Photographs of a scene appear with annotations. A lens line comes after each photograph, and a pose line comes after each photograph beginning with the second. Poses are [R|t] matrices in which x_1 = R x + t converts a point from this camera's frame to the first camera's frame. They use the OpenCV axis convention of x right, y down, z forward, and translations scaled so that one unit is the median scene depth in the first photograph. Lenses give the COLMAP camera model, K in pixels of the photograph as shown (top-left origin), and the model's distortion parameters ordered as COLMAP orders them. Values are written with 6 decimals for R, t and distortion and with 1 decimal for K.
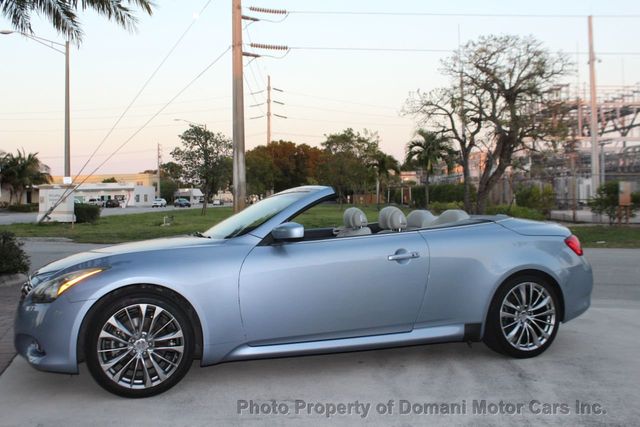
lens RADIAL K [[623.0, 0, 320.0], [0, 623.0, 213.5], [0, 0, 1]] dist [-0.092209, 0.017719]
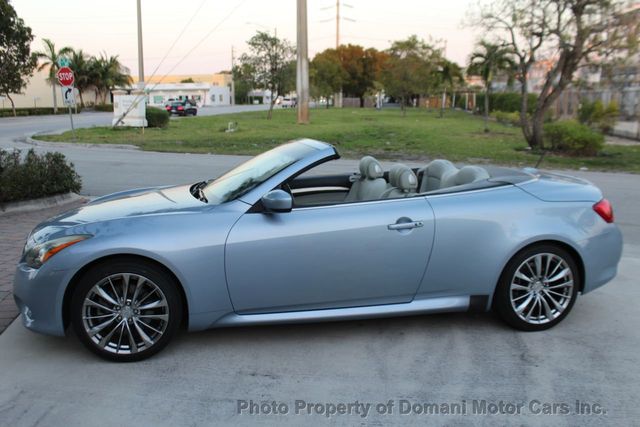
lens RADIAL K [[586.1, 0, 320.0], [0, 586.1, 213.5], [0, 0, 1]] dist [-0.088145, 0.004709]
pose [[0.992470, 0.039673, -0.115886, 0.101739], [-0.018807, 0.984231, 0.175883, -0.094266], [0.121037, -0.172380, 0.977566, 0.121848]]
